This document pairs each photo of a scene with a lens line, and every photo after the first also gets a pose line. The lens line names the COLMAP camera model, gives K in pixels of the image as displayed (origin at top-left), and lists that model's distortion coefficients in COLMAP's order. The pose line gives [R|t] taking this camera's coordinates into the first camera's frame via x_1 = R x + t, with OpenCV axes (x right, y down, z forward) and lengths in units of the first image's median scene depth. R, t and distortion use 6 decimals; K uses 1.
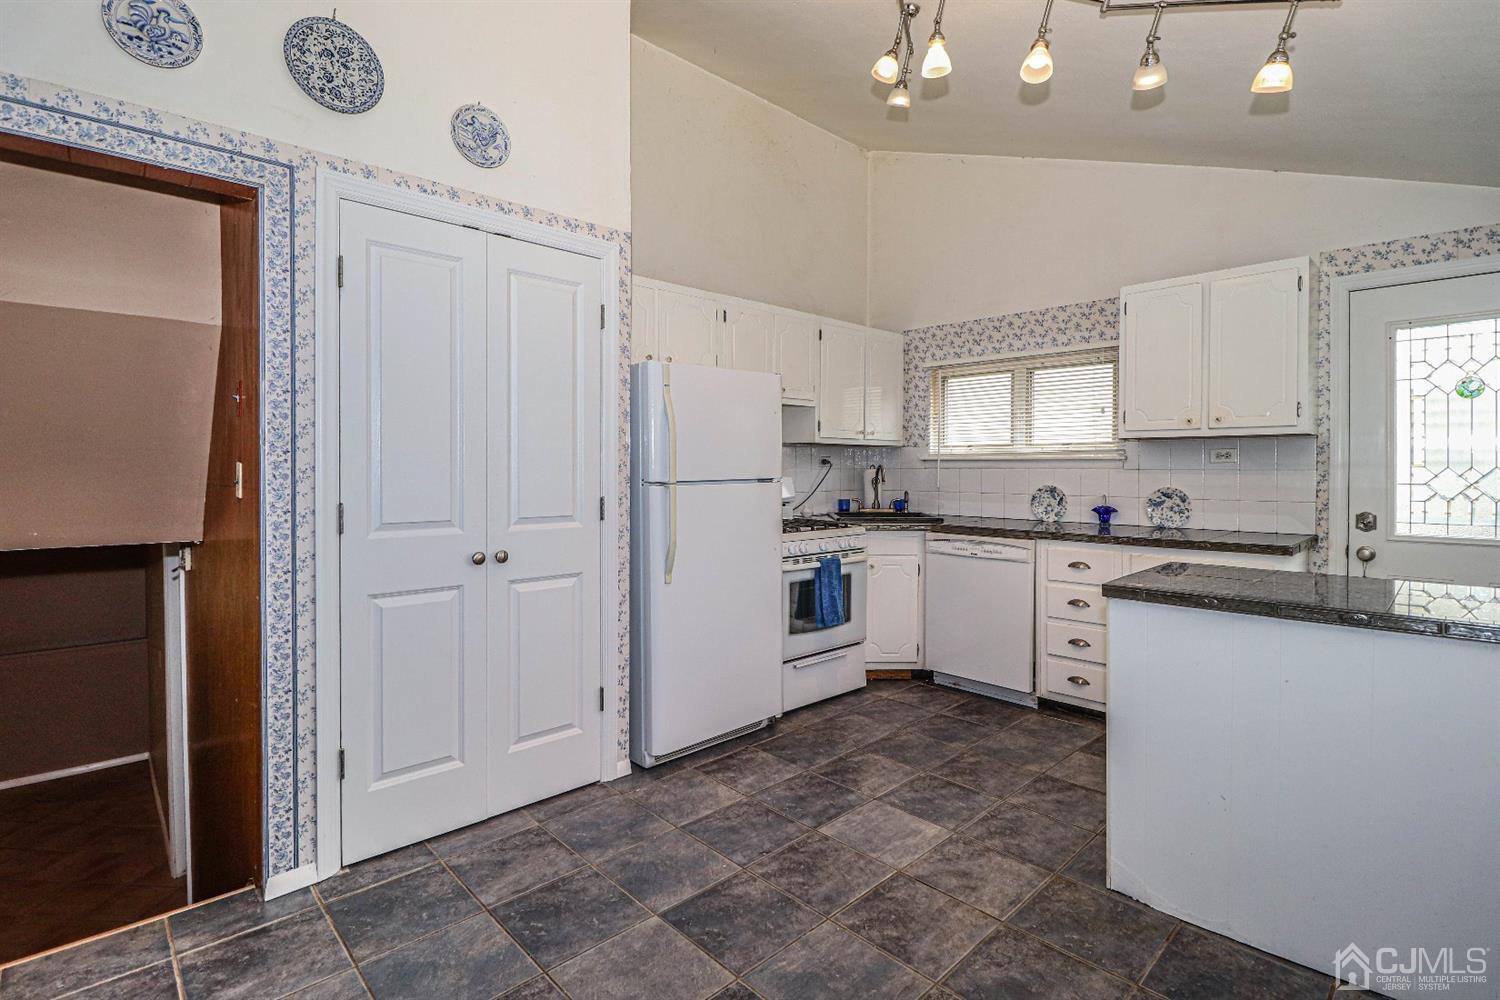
lens RADIAL K [[714.5, 0, 733.7], [0, 714.5, 476.2], [0, 0, 1]] dist [-0.005673, -0.010570]
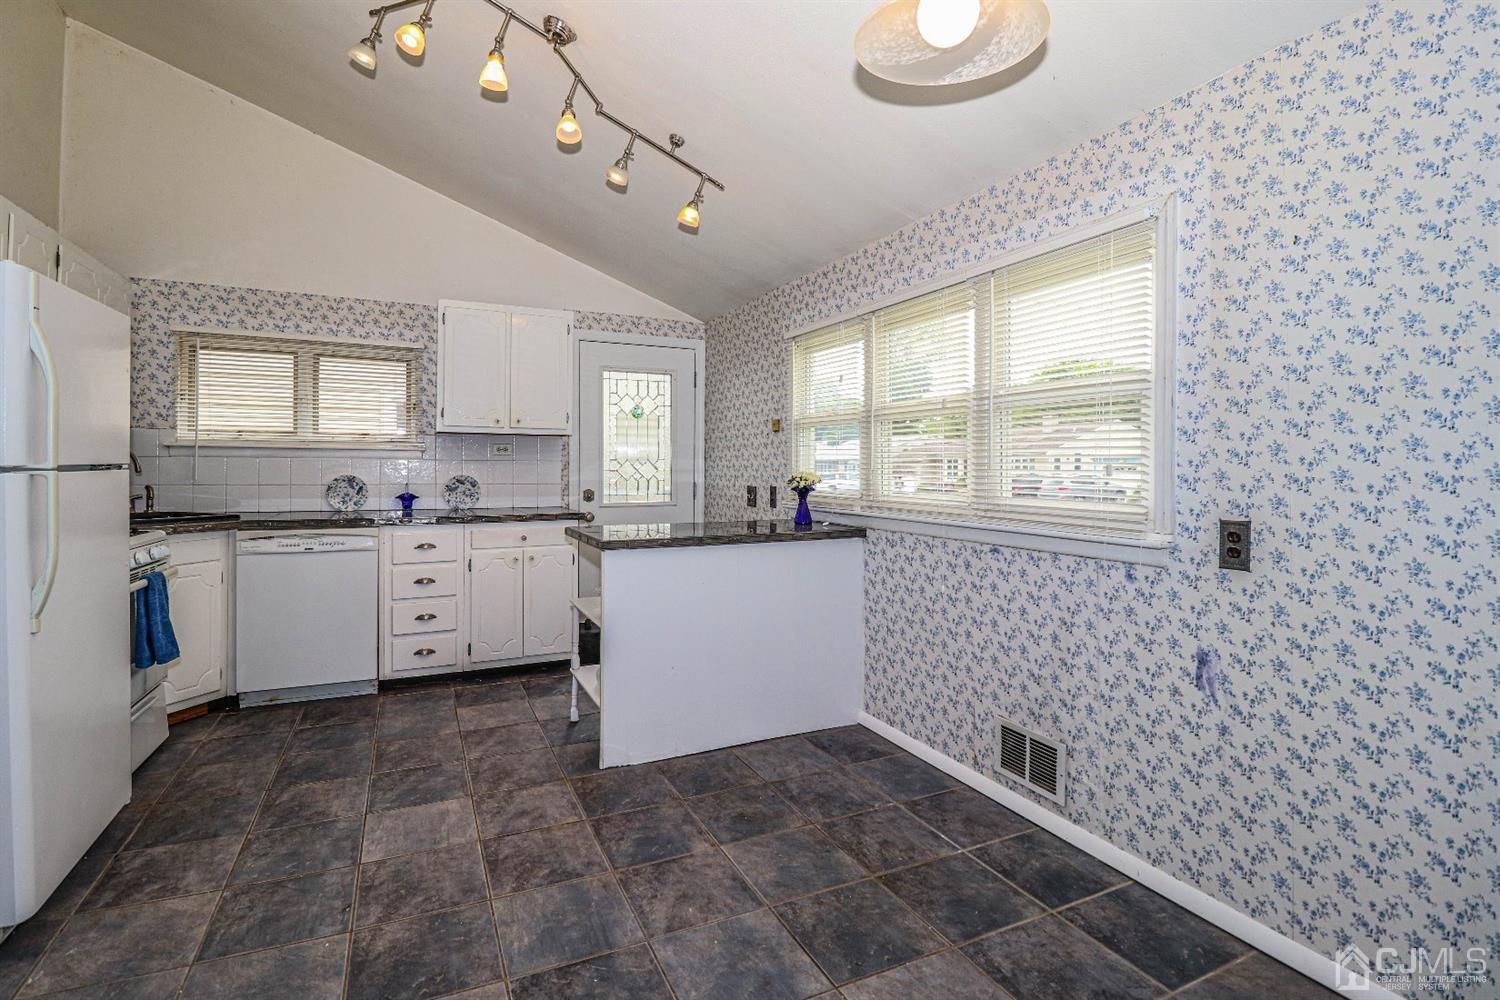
lens RADIAL K [[714.5, 0, 739.7], [0, 714.5, 471.6], [0, 0, 1]] dist [-0.005673, -0.010570]
pose [[0.306234, -0.002564, 0.951953, -0.480872], [0.005560, 0.999984, 0.000904, 0.014377], [-0.951940, 0.005016, 0.306244, 0.242576]]
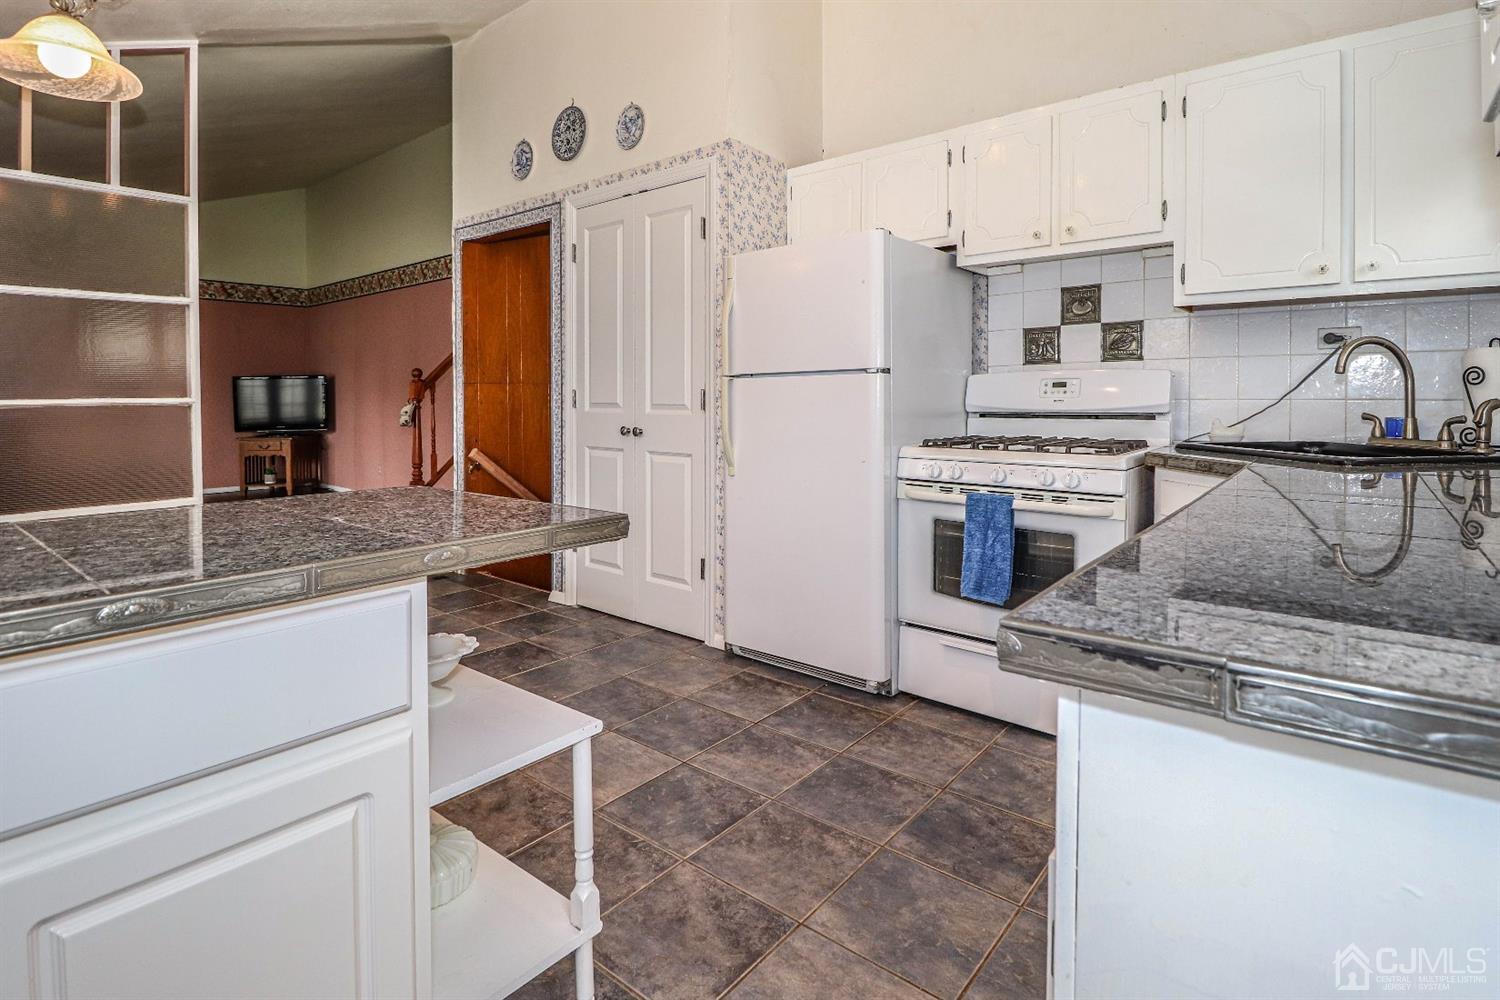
lens RADIAL K [[714.5, 0, 720.5], [0, 714.5, 406.9], [0, 0, 1]] dist [-0.005673, -0.010570]
pose [[0.133595, 0.018863, -0.990856, 0.912067], [-0.008336, 0.999805, 0.017909, 0.036461], [0.991001, 0.005867, 0.133726, 0.859278]]
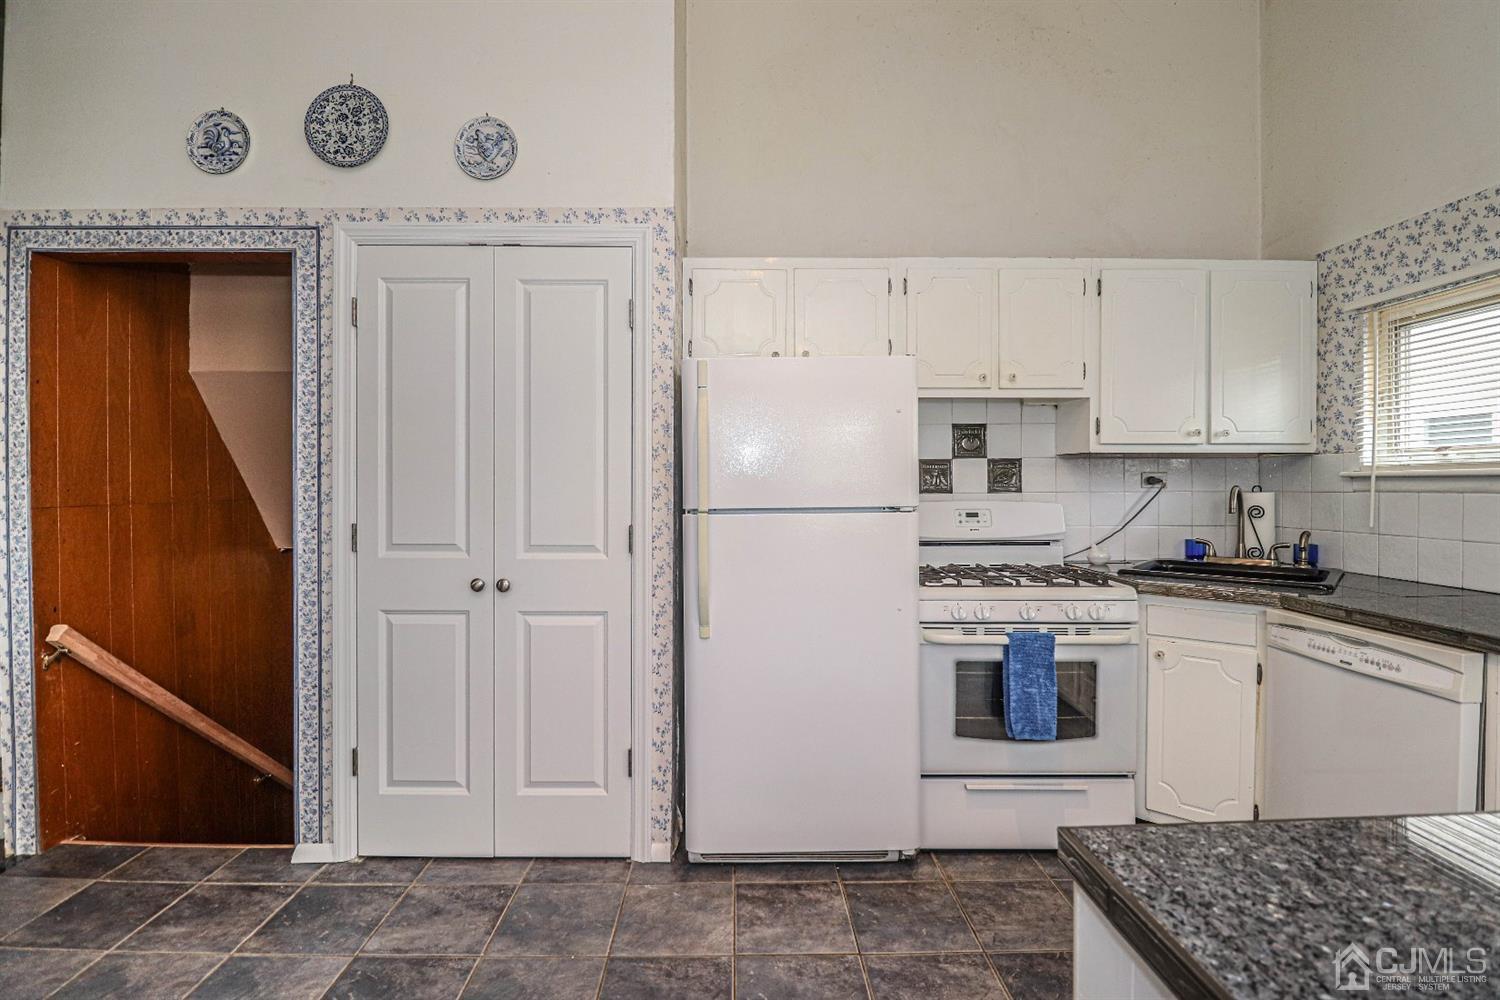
lens RADIAL K [[714.5, 0, 744.6], [0, 714.5, 485.1], [0, 0, 1]] dist [-0.005673, -0.010570]
pose [[0.740042, 0.003006, -0.672554, 0.473458], [-0.008496, 0.999952, -0.004880, -0.015573], [0.672507, 0.009325, 0.740032, 0.447076]]
